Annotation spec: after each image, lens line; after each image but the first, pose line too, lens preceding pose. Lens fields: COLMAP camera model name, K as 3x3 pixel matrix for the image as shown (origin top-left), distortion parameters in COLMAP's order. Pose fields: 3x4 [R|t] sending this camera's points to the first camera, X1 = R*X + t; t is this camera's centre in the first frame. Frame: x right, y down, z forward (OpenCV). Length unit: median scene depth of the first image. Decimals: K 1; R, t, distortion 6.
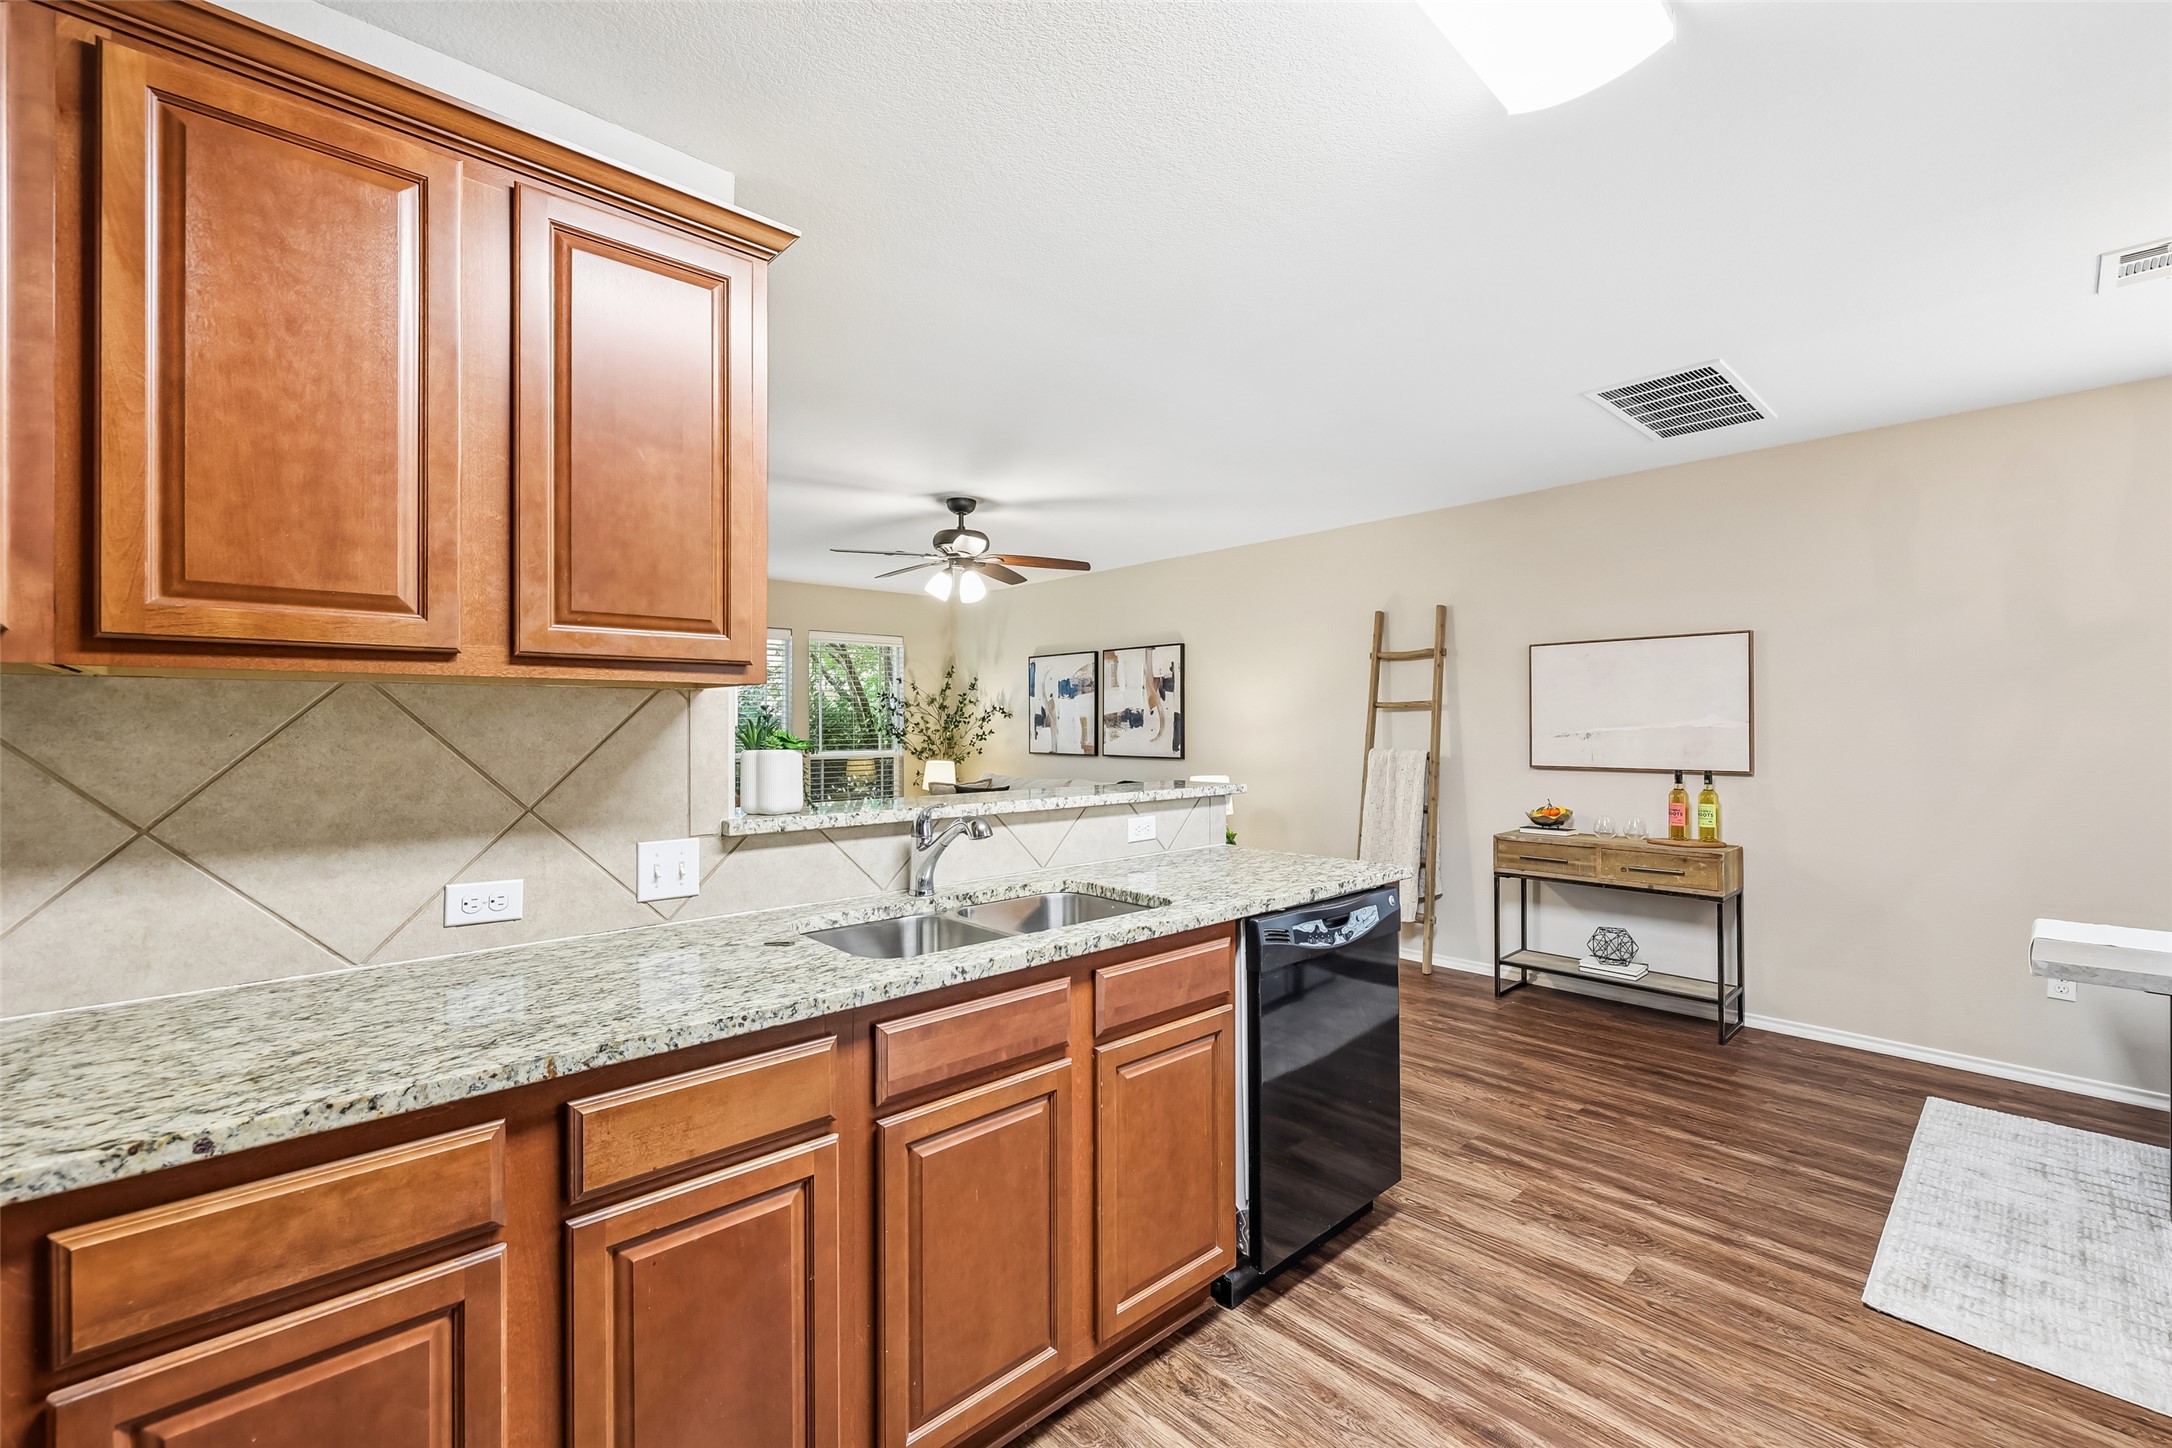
lens RADIAL K [[911.6, 0, 1094.1], [0, 911.6, 725.3], [0, 0, 1]] dist [-0.003442, -0.000295]
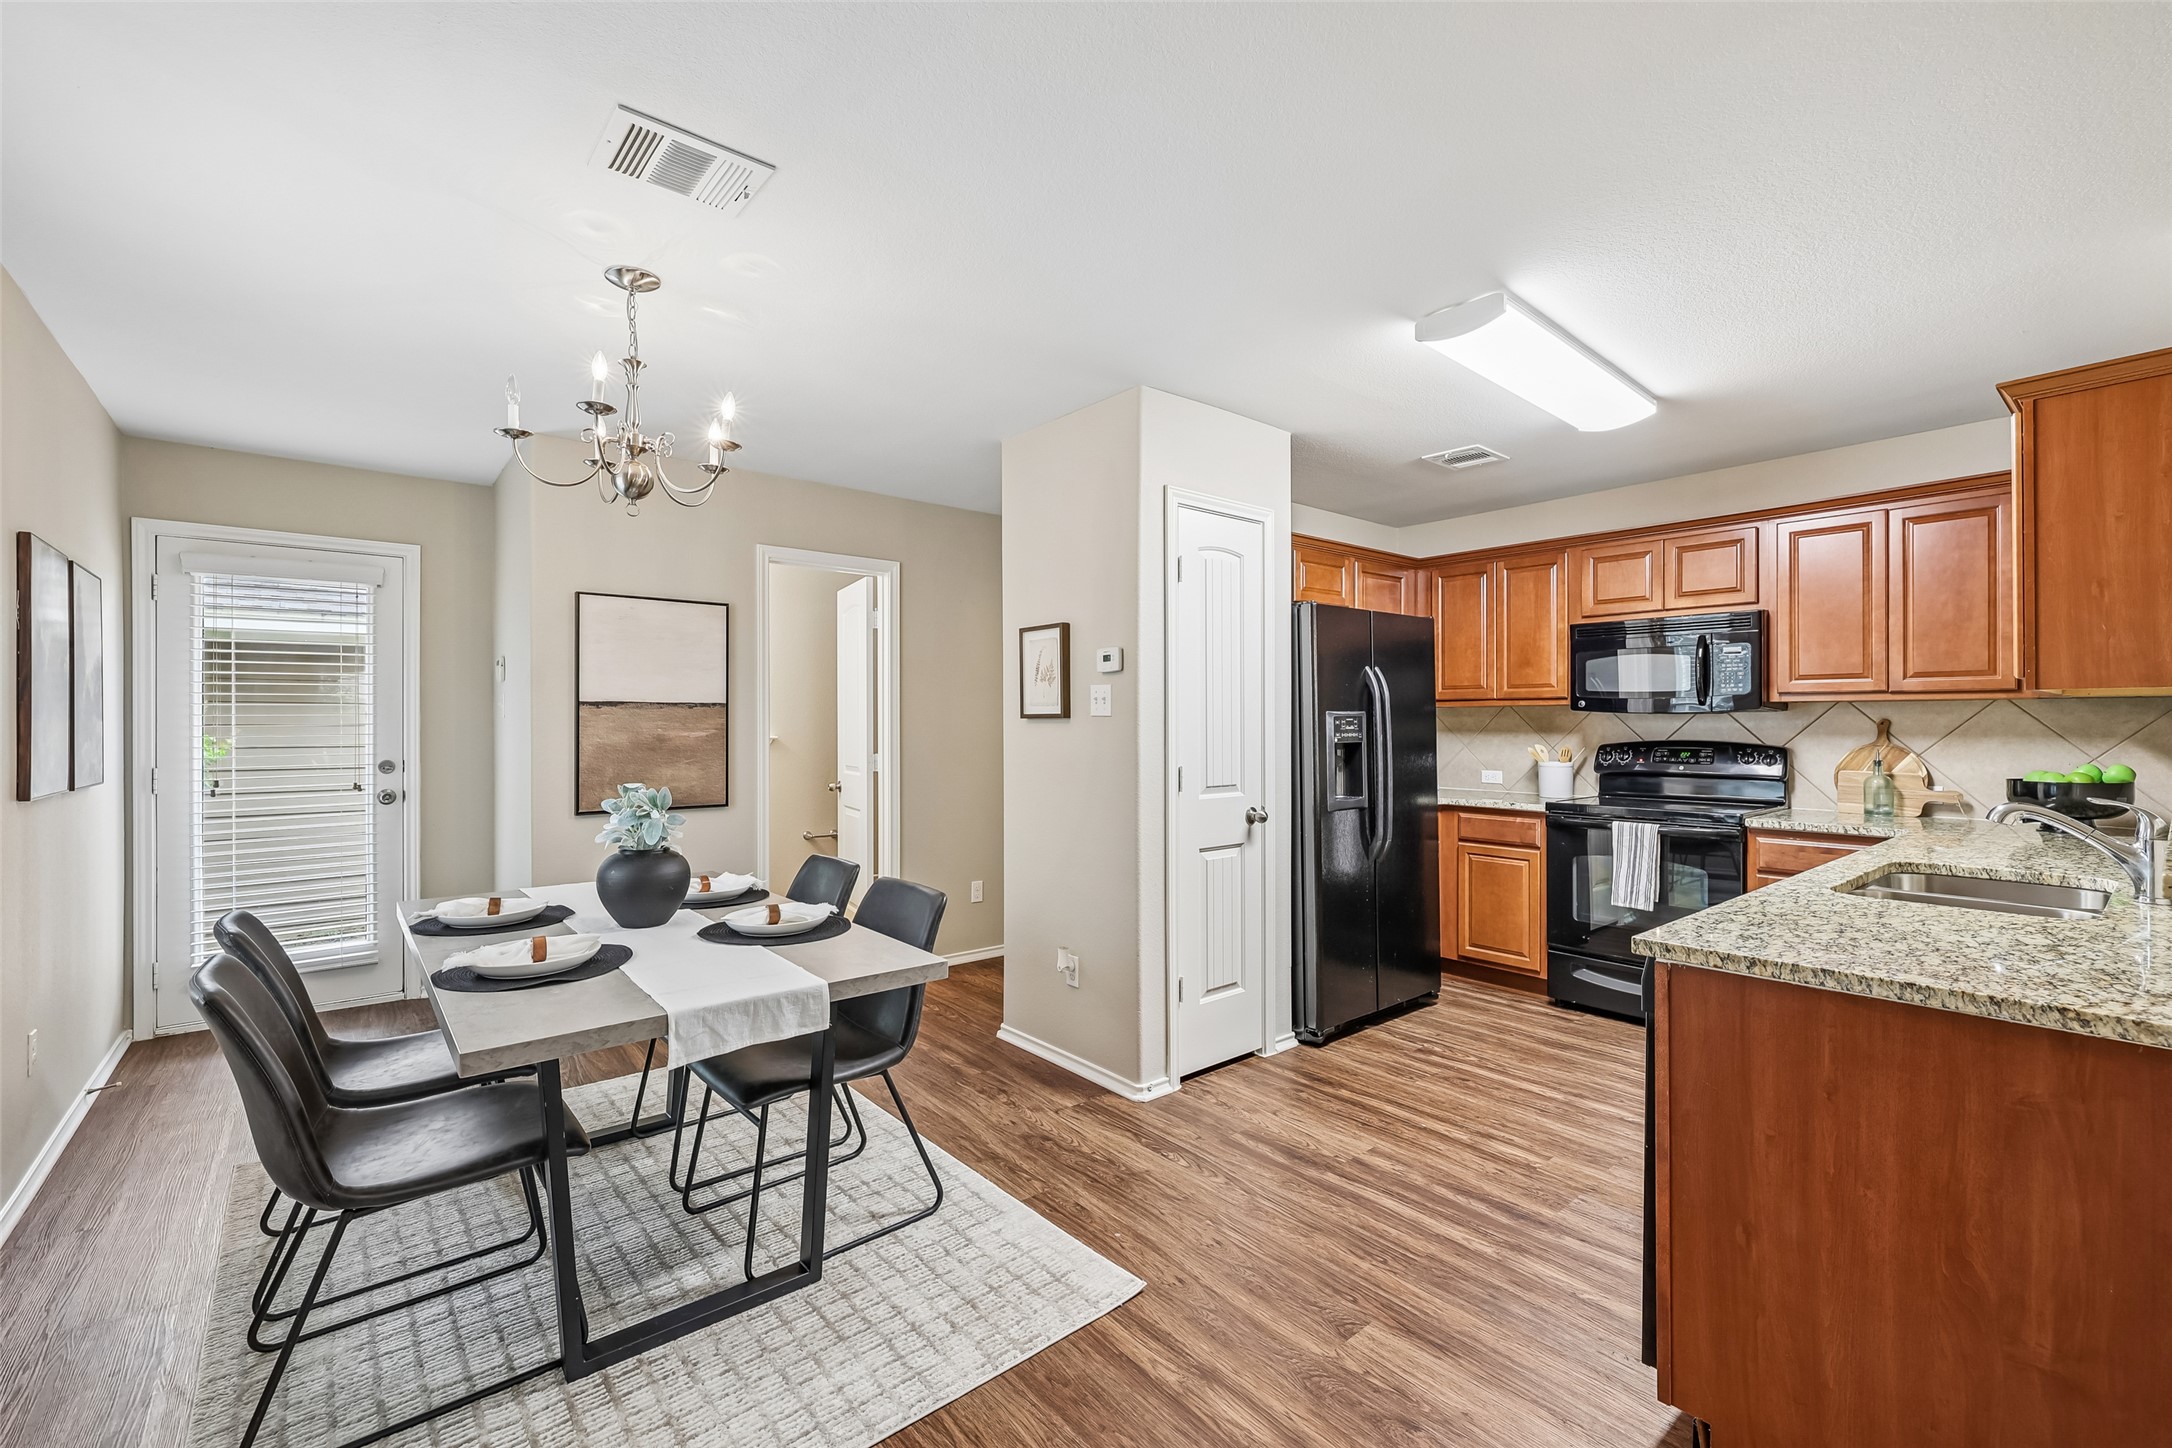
lens RADIAL K [[911.6, 0, 1094.1], [0, 911.6, 725.3], [0, 0, 1]] dist [-0.003442, -0.000295]
pose [[-0.998895, 0.001099, 0.046991, 0.860748], [0.001116, 0.999999, 0.000322, 0.006687], [-0.046991, 0.000374, -0.998895, 2.036775]]
